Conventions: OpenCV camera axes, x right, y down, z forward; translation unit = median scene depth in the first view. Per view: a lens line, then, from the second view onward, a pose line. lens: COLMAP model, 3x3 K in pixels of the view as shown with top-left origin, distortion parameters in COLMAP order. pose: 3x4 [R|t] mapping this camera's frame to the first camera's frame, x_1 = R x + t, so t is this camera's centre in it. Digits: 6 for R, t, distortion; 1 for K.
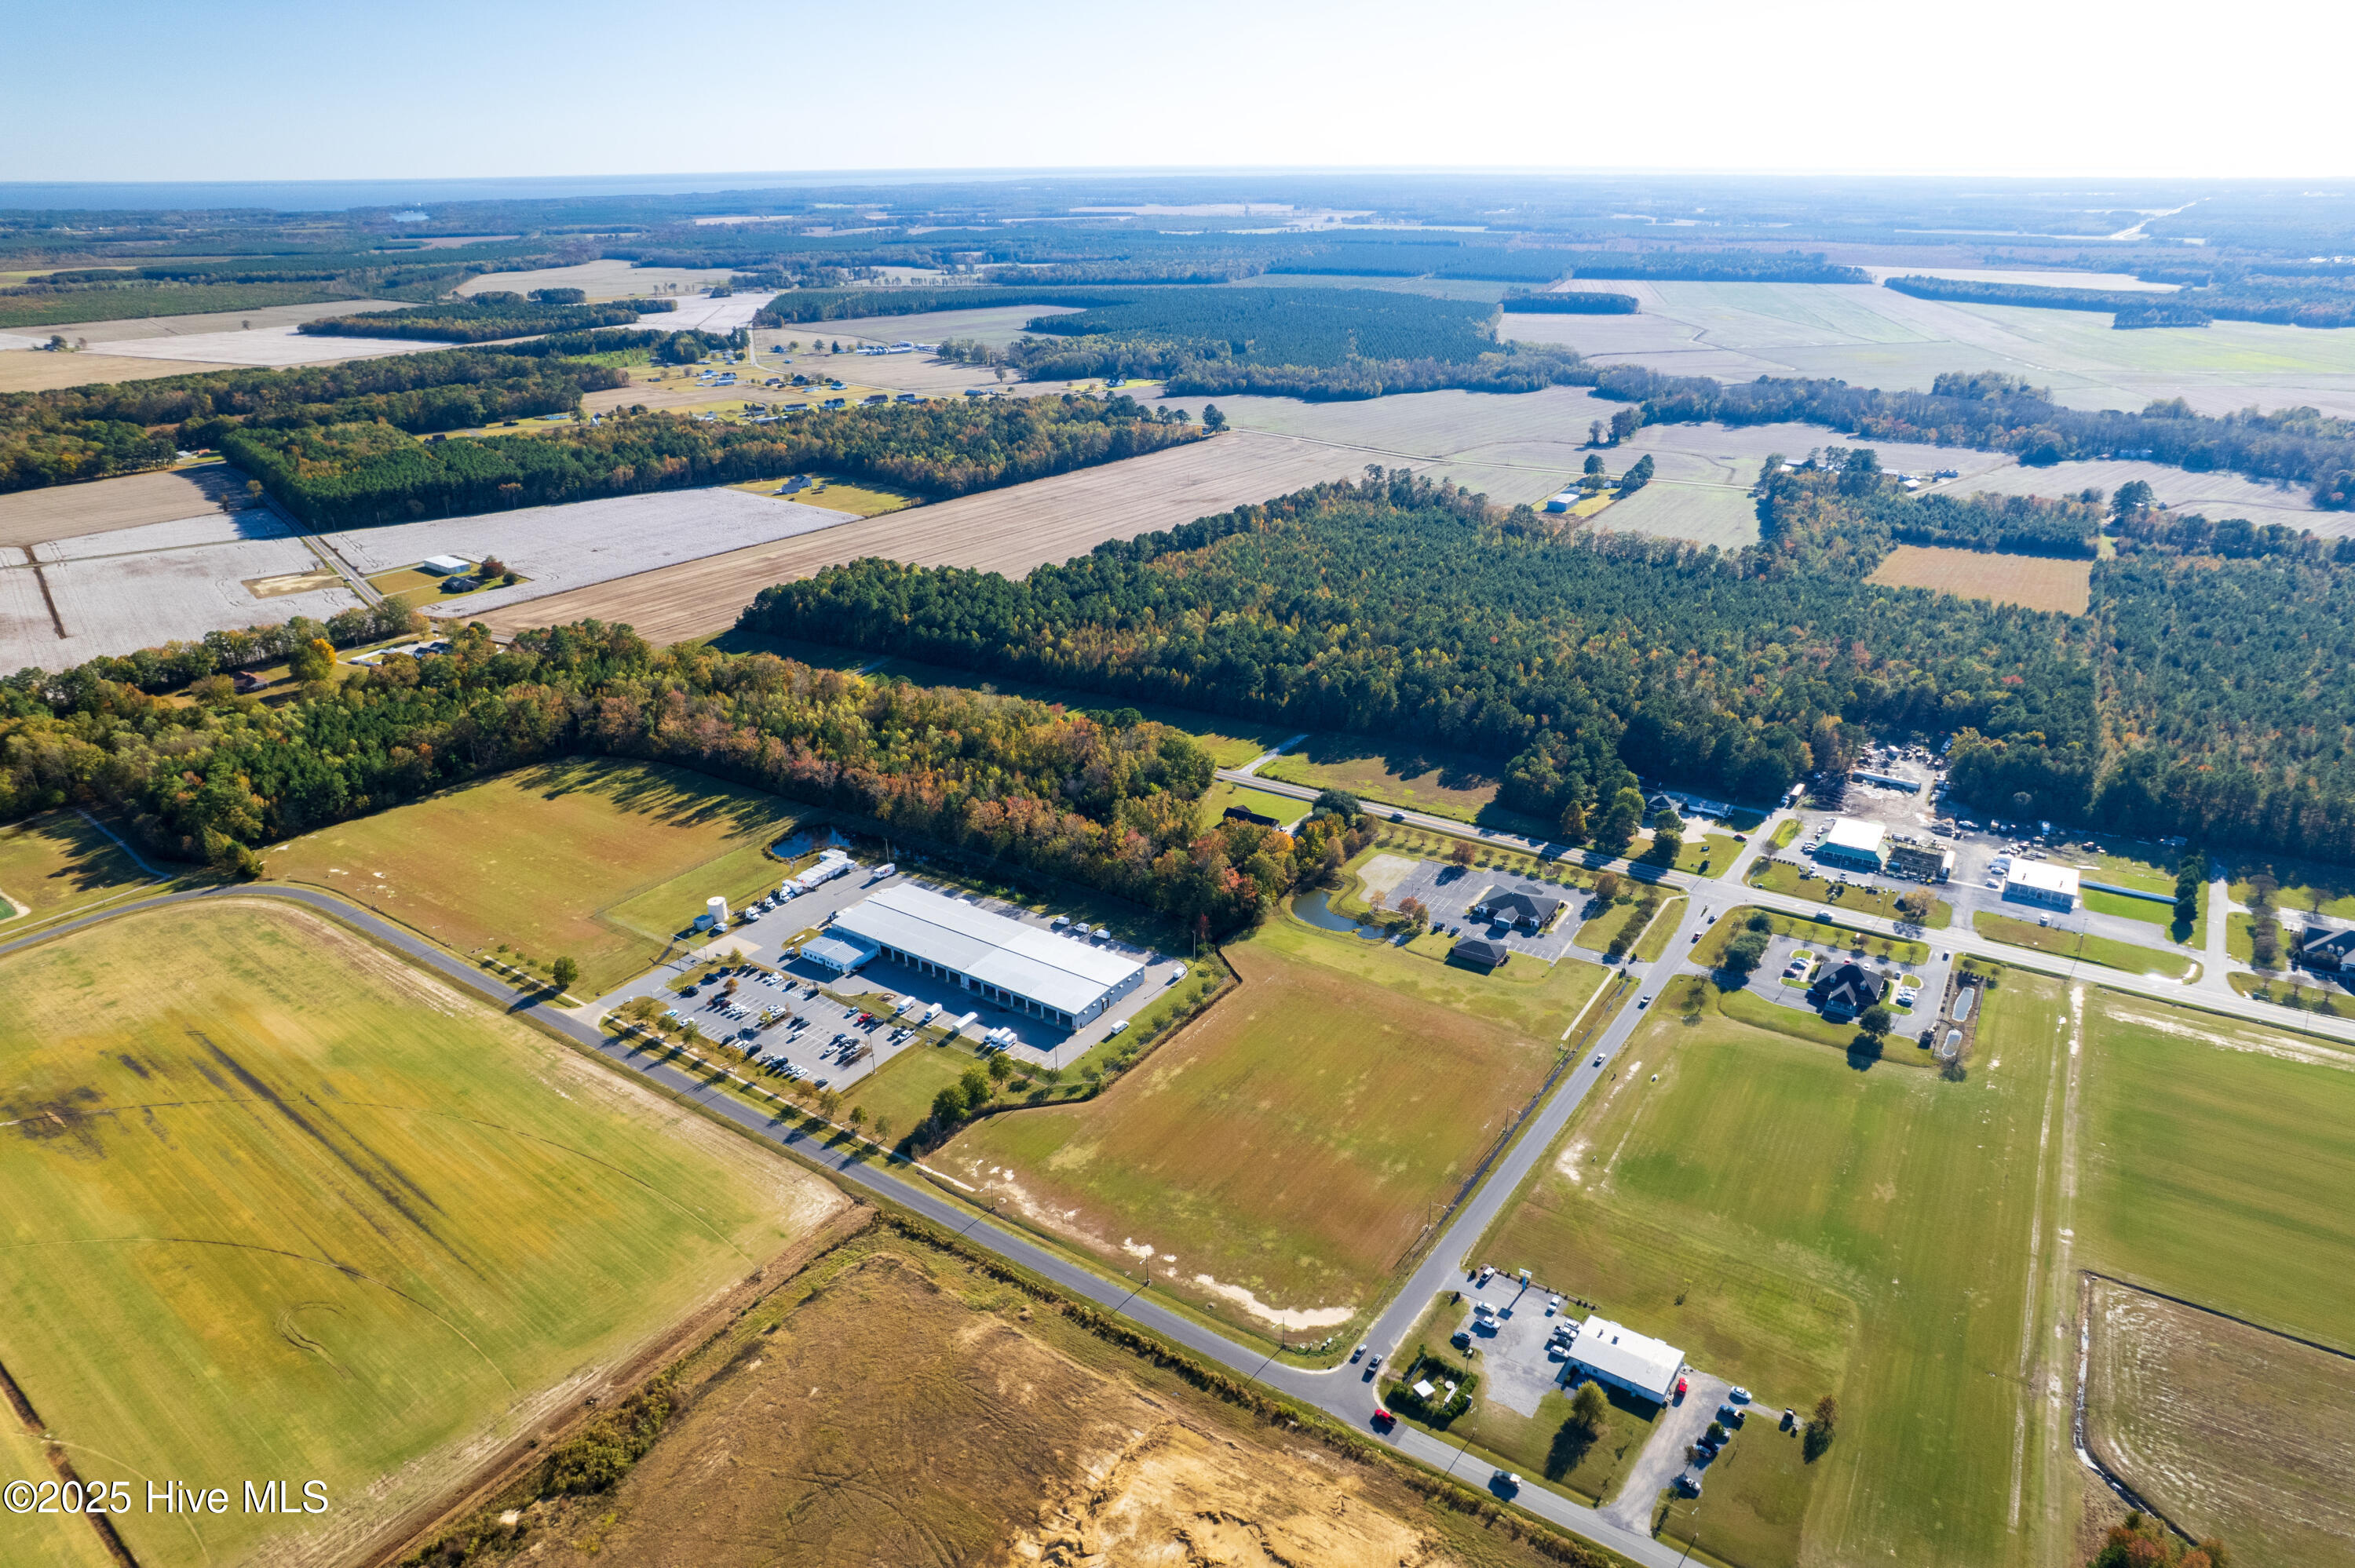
lens RADIAL K [[1507.1, 0, 1172.8], [0, 1507.1, 766.3], [0, 0, 1]] dist [-0.075286, 0.064534]
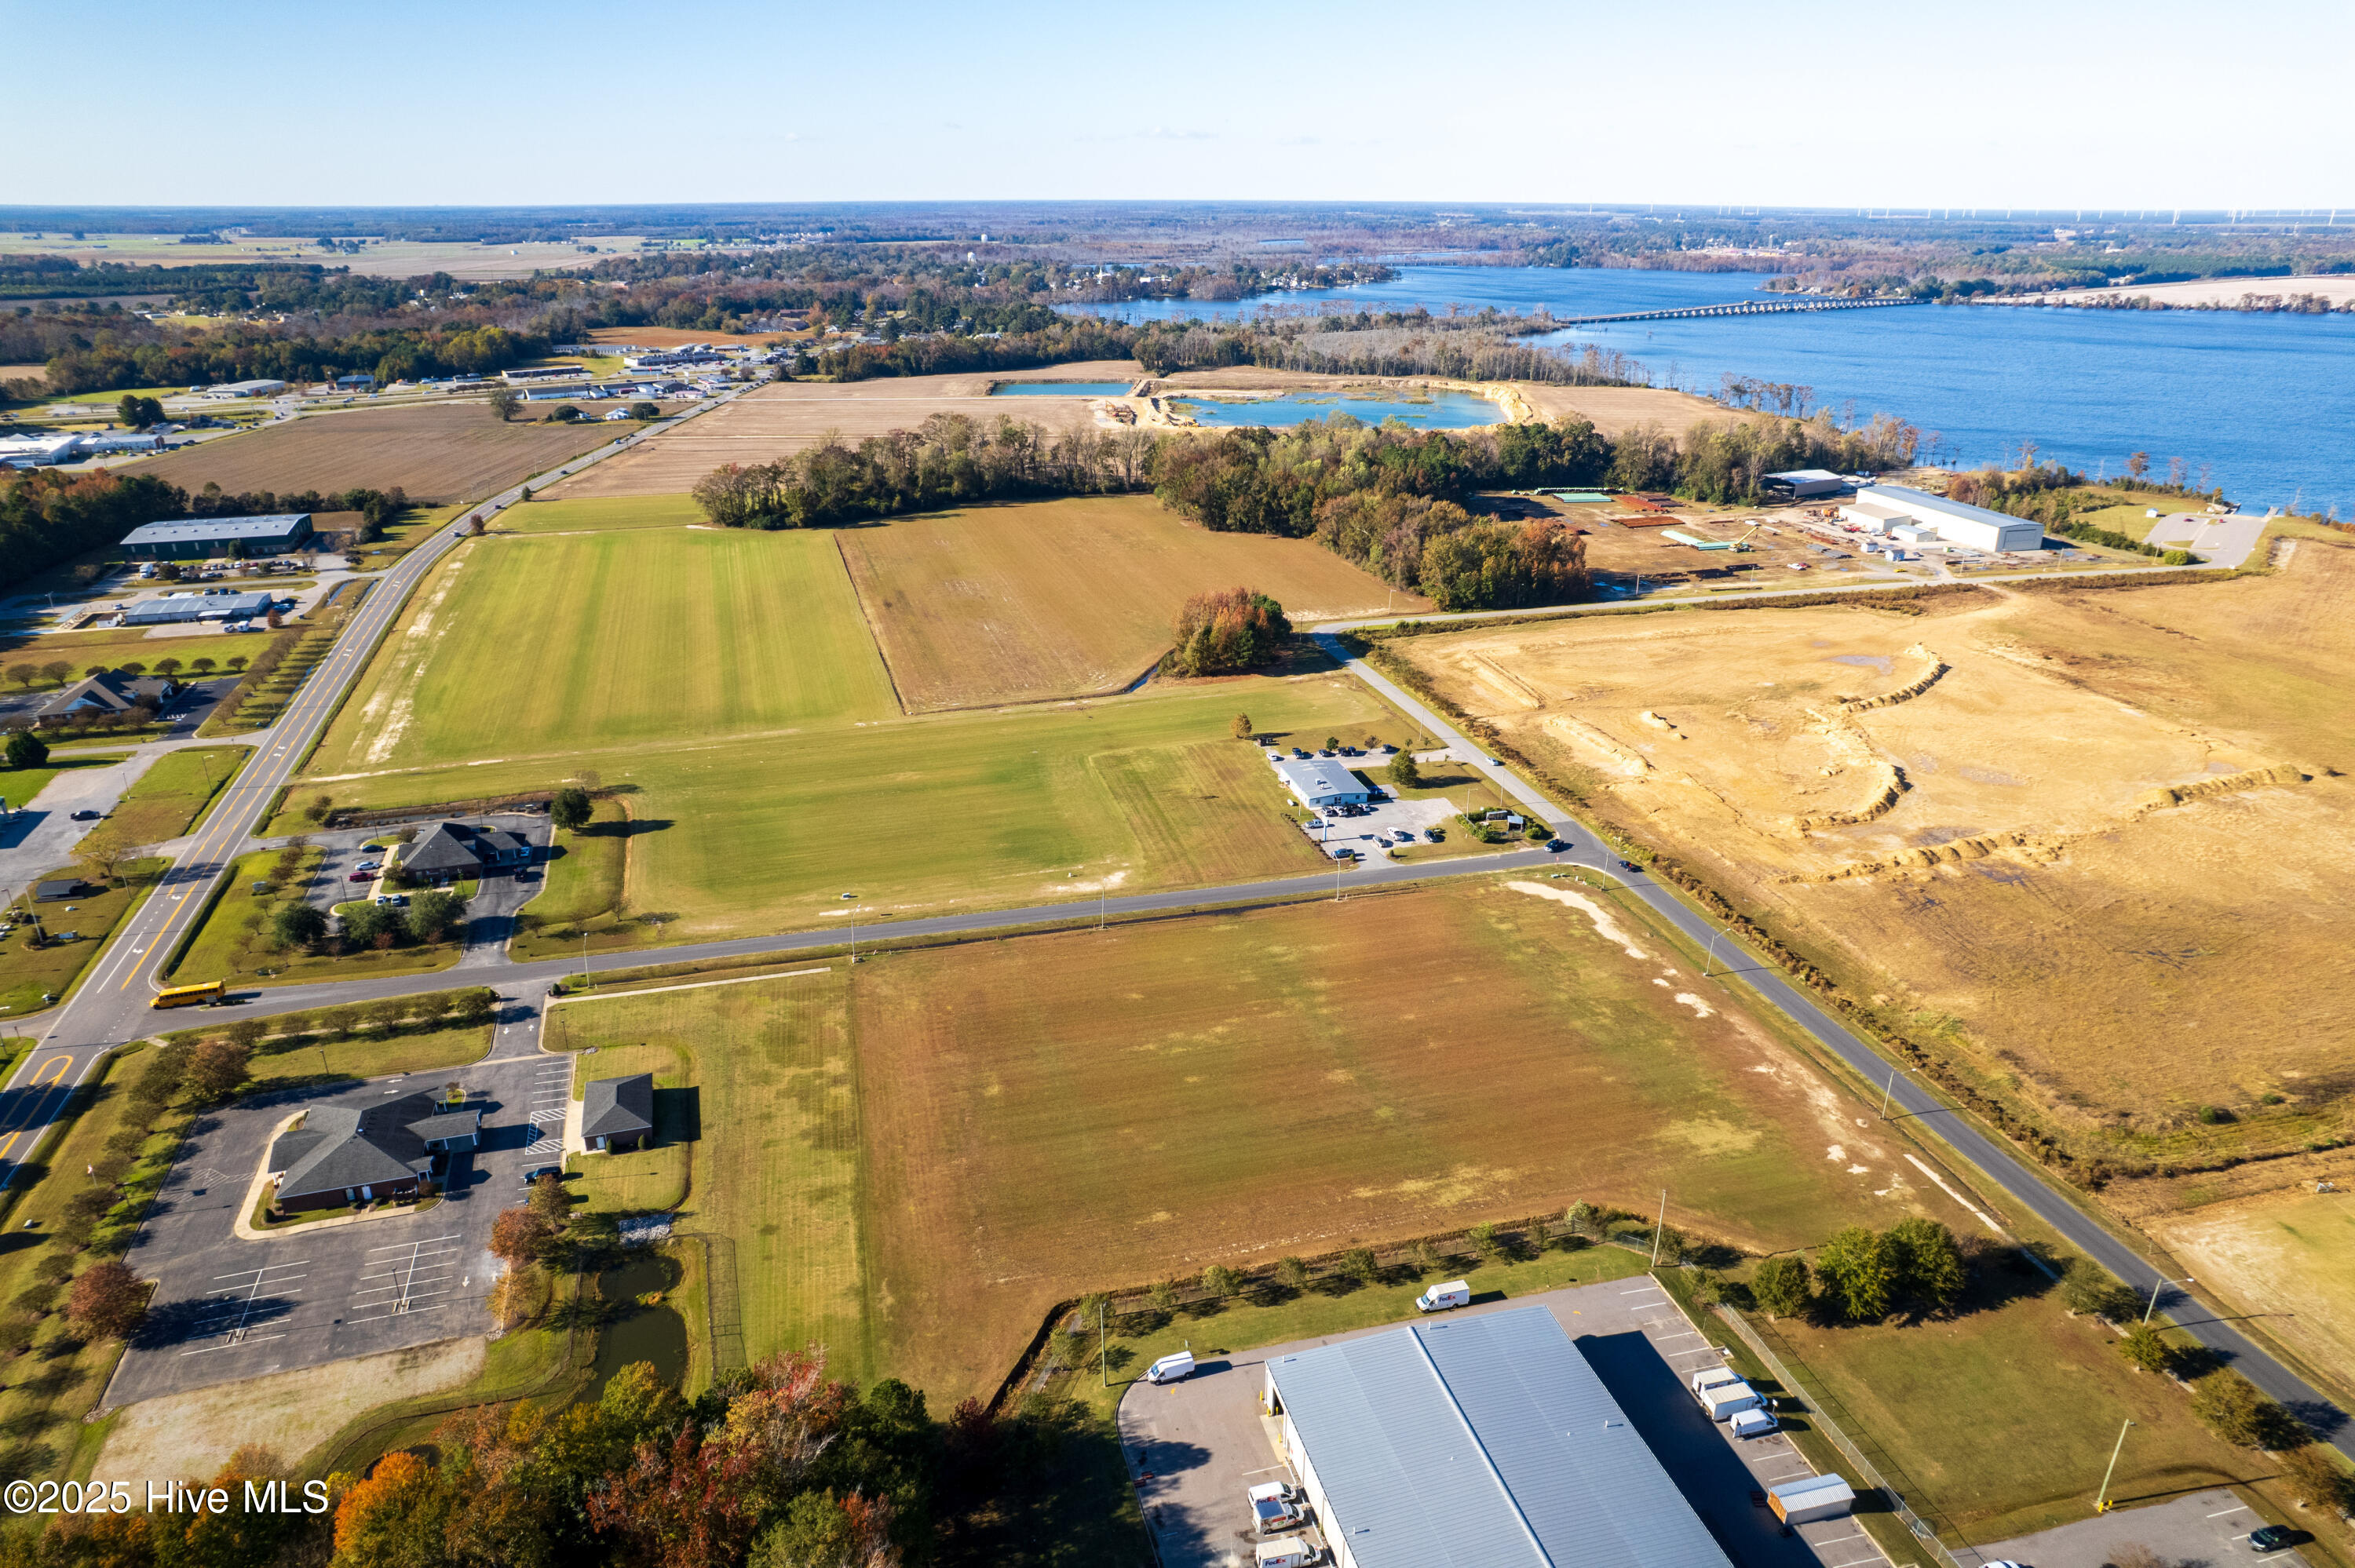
lens RADIAL K [[1507.1, 0, 1172.8], [0, 1507.1, 766.3], [0, 0, 1]] dist [-0.075286, 0.064534]
pose [[-0.757435, -0.228110, 0.611766, -0.162205], [0.252868, 0.761368, 0.596972, -0.169965], [-0.601955, 0.606864, -0.519005, 0.956125]]
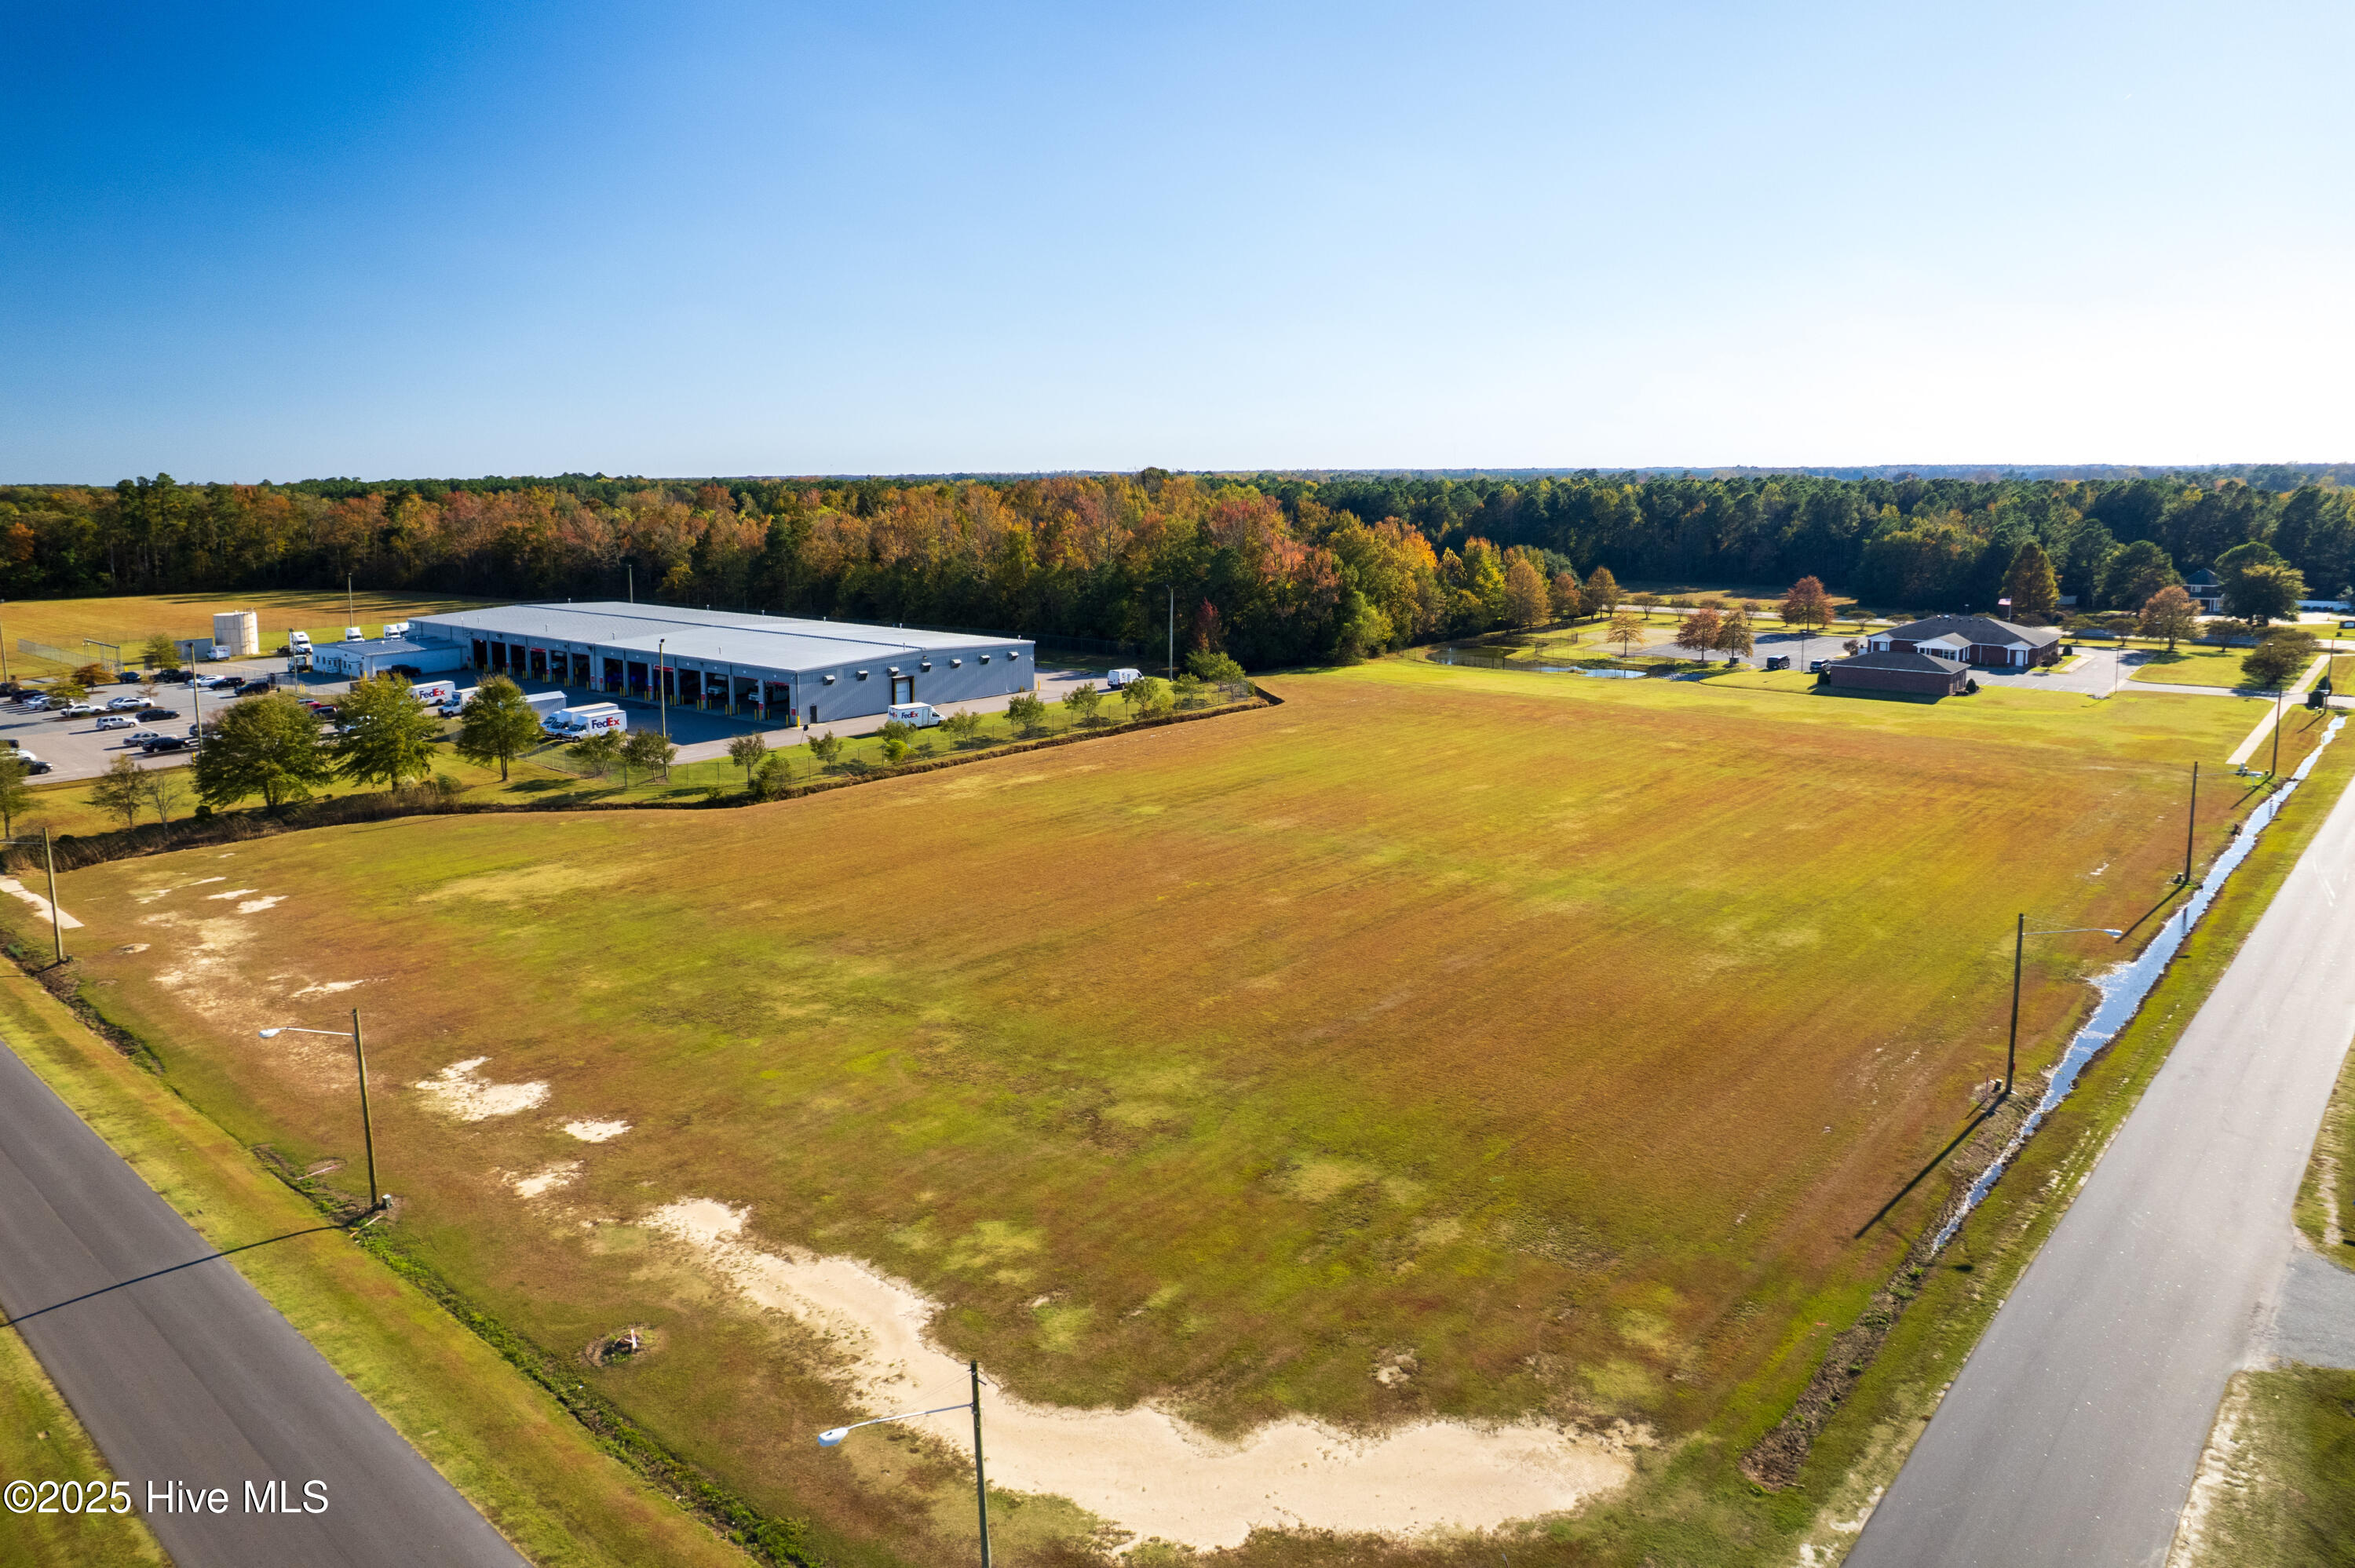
lens RADIAL K [[1539.7, 0, 1177.5], [0, 1539.7, 784.0], [0, 0, 1]] dist [-0.097944, 0.093937]
pose [[0.992055, 0.022286, -0.123813, 0.059878], [-0.045172, 0.981653, -0.185247, 0.207232], [0.117413, 0.189369, 0.974861, 0.532024]]
